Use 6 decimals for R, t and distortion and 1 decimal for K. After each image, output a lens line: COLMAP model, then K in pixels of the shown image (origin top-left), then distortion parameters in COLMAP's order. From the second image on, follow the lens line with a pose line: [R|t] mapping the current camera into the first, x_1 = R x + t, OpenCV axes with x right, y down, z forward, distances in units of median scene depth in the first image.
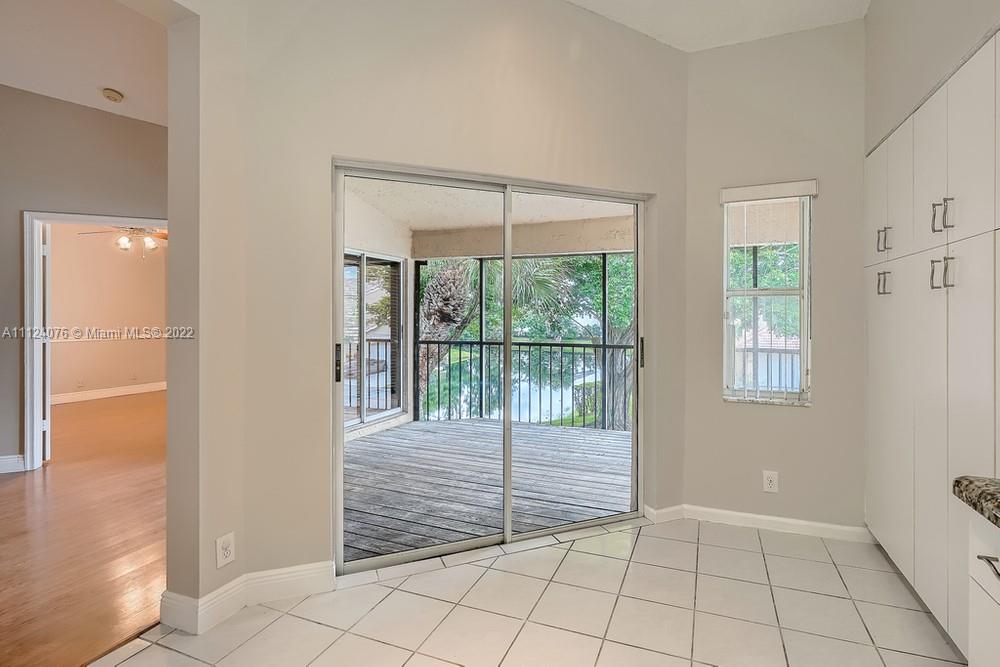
lens RADIAL K [[479.2, 0, 523.7], [0, 479.2, 315.2], [0, 0, 1]] dist [-0.000207, 0.000152]
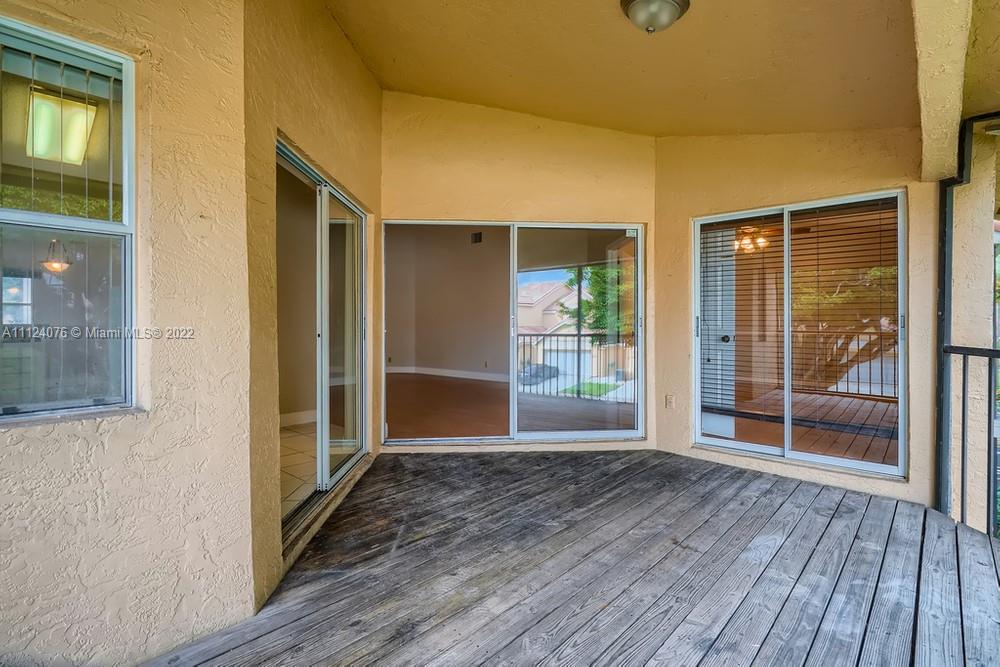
lens RADIAL K [[482.5, 0, 521.7], [0, 482.5, 322.2], [0, 0, 1]] dist [-0.002833, -0.000241]
pose [[-0.333030, -0.004138, -0.942907, 0.391294], [0.003680, 0.999977, -0.005688, 0.031708], [0.942909, -0.005364, -0.333008, 0.786729]]
